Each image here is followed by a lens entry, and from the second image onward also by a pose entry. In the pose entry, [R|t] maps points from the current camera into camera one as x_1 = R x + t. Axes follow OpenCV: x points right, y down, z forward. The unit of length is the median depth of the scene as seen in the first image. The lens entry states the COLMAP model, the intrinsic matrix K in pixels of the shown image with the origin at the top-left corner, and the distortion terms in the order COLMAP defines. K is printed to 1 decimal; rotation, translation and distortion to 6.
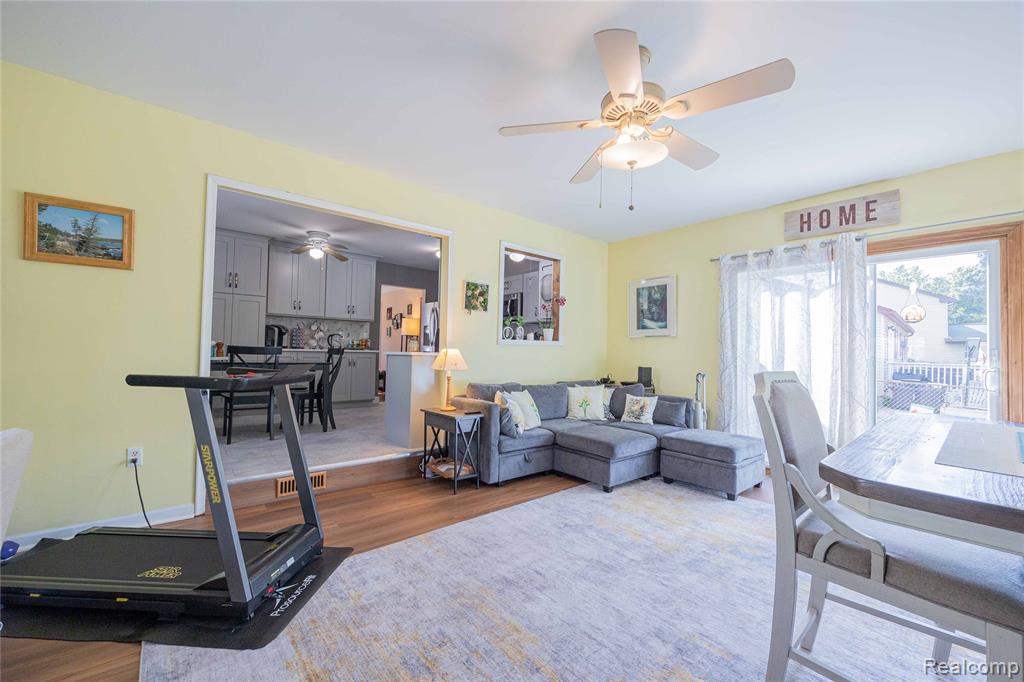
lens RADIAL K [[409.1, 0, 514.1], [0, 409.1, 341.2], [0, 0, 1]] dist [-0.002859, -0.000653]
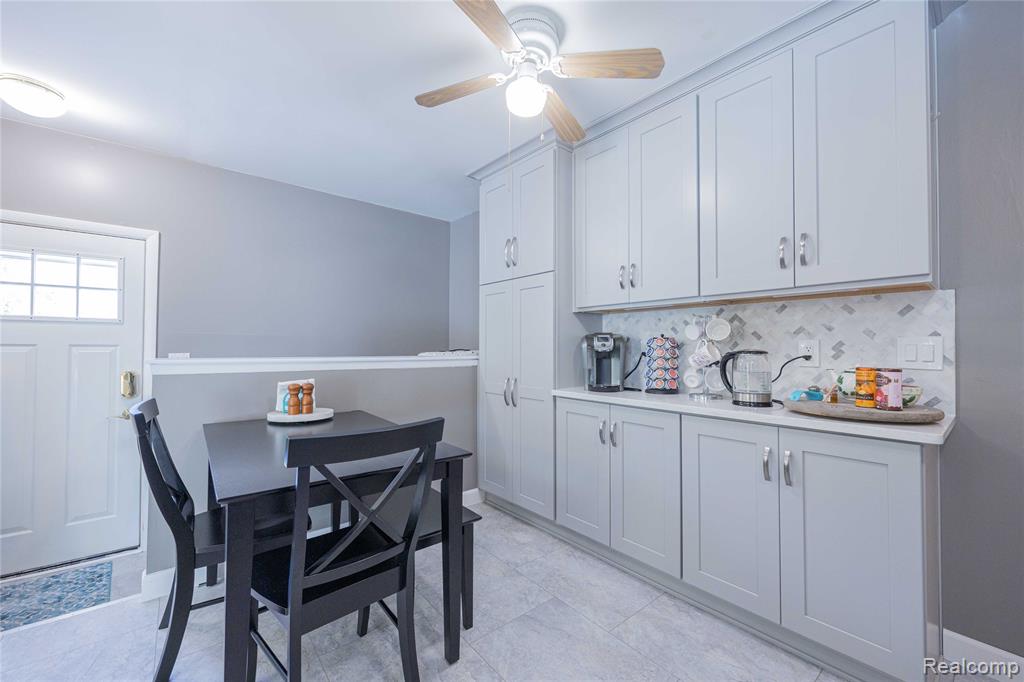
lens RADIAL K [[409.1, 0, 514.1], [0, 409.1, 341.2], [0, 0, 1]] dist [-0.002859, -0.000653]
pose [[0.014250, -0.038660, -0.999151, -0.249677], [0.022589, 0.999010, -0.038333, -0.026366], [0.999643, -0.022023, 0.015110, 1.335689]]
